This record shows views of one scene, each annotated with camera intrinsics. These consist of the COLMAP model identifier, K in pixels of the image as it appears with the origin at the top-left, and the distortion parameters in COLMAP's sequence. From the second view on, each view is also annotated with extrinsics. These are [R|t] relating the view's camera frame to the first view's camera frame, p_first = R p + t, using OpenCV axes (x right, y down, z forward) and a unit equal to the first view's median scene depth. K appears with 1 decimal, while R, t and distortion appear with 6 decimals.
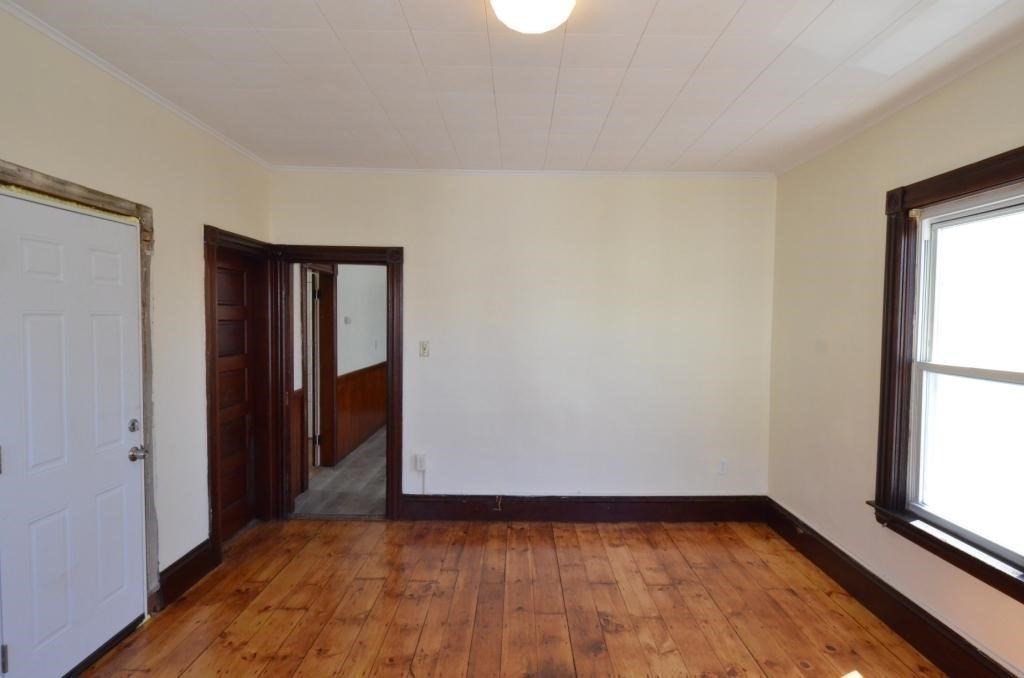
lens RADIAL K [[571.4, 0, 510.6], [0, 571.4, 342.3], [0, 0, 1]] dist [0.007494, -0.001357]
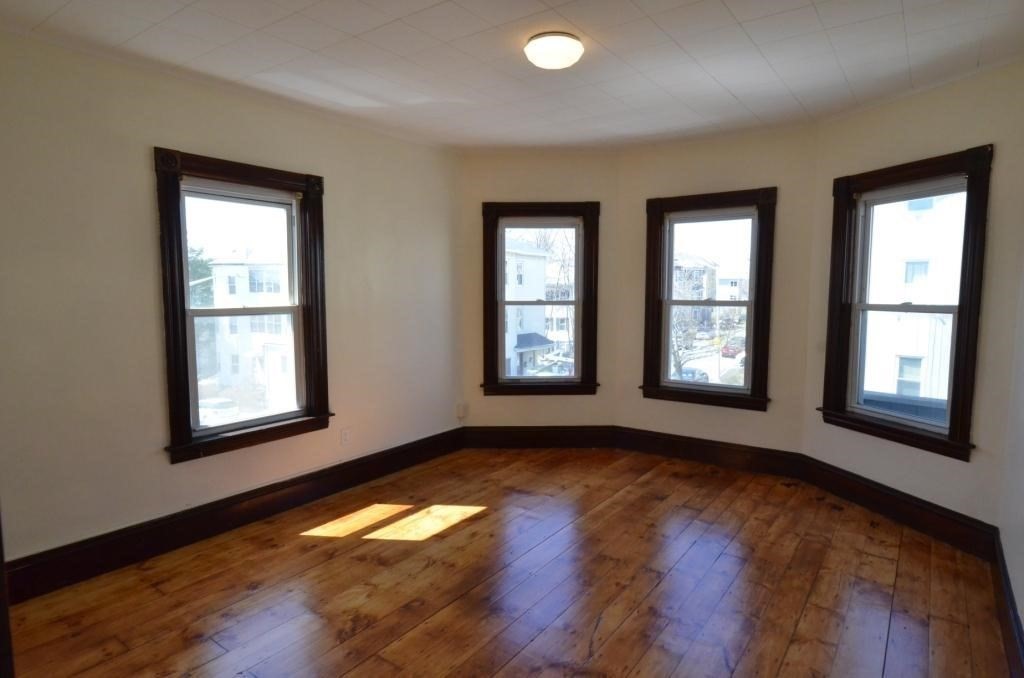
lens RADIAL K [[571.4, 0, 510.8], [0, 571.4, 337.8], [0, 0, 1]] dist [0.007494, -0.001357]
pose [[-0.807633, -0.067532, 0.585806, -0.487124], [0.007881, 0.992096, 0.125234, -0.053725], [-0.589633, 0.105760, -0.800717, 1.477863]]
